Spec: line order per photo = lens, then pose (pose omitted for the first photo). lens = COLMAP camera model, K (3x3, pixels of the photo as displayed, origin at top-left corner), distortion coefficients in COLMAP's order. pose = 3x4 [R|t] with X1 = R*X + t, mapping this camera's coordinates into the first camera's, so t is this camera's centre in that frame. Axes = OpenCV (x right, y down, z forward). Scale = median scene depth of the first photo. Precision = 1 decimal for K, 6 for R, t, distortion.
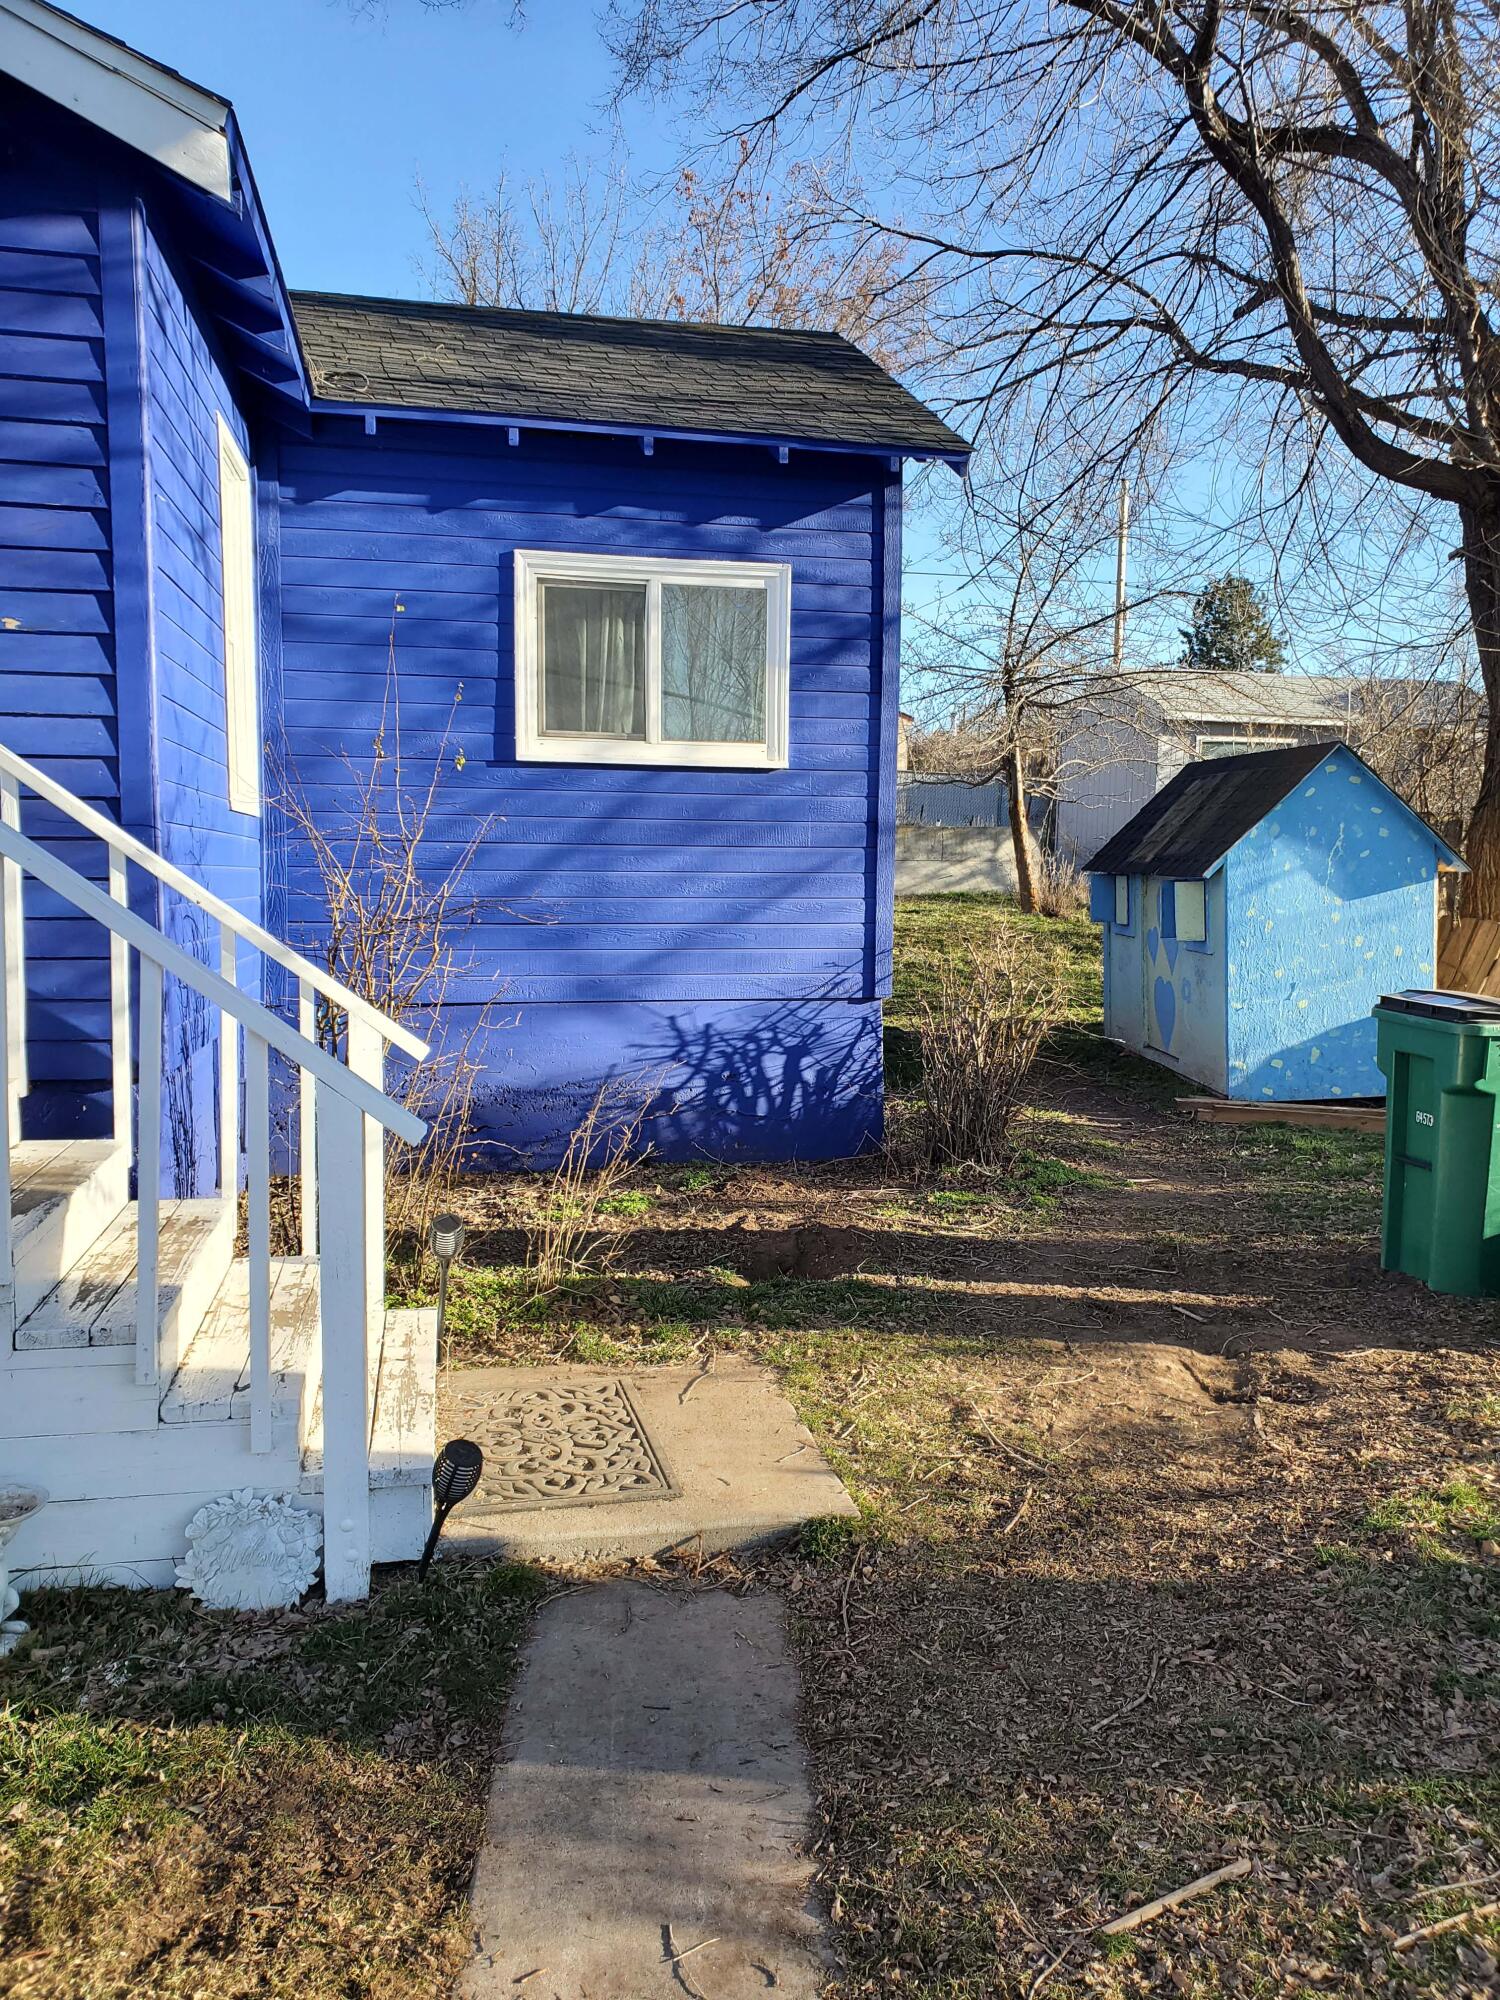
lens RADIAL K [[1544.1, 0, 750.0], [0, 1544.1, 1000.0], [0, 0, 1]] dist [0.046256, -0.052886]
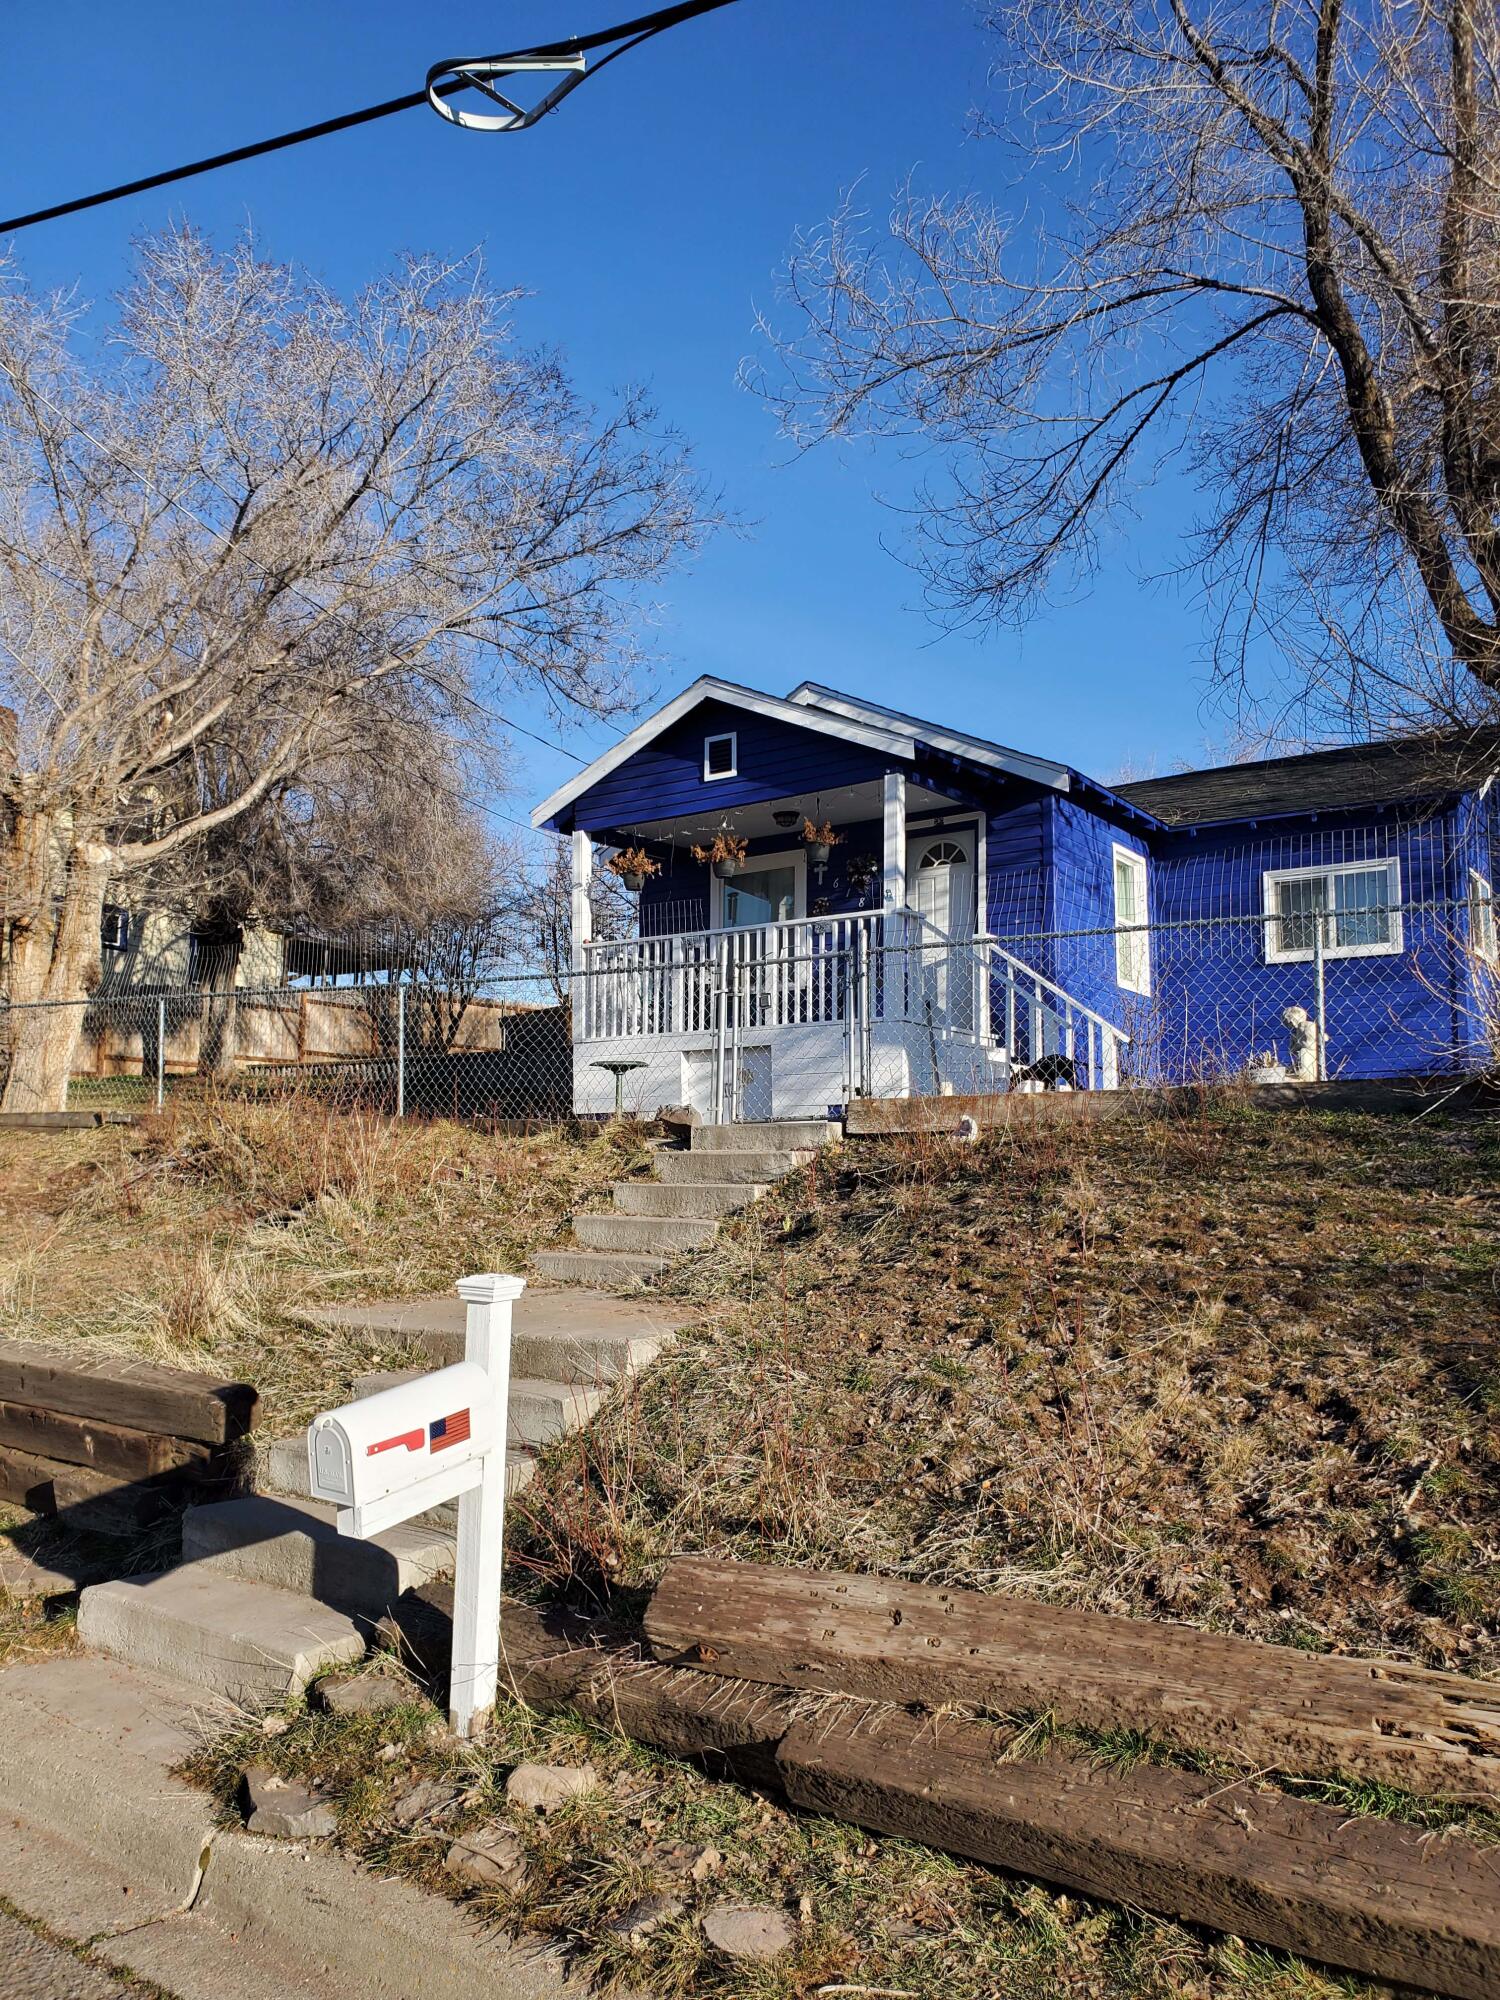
lens RADIAL K [[1544.1, 0, 750.0], [0, 1544.1, 1000.0], [0, 0, 1]] dist [0.046256, -0.052886]
pose [[0.703820, -0.104815, -0.702603, 0.867796], [-0.057686, 0.977356, -0.203588, 0.380097], [0.708033, 0.183820, 0.681836, -0.988412]]
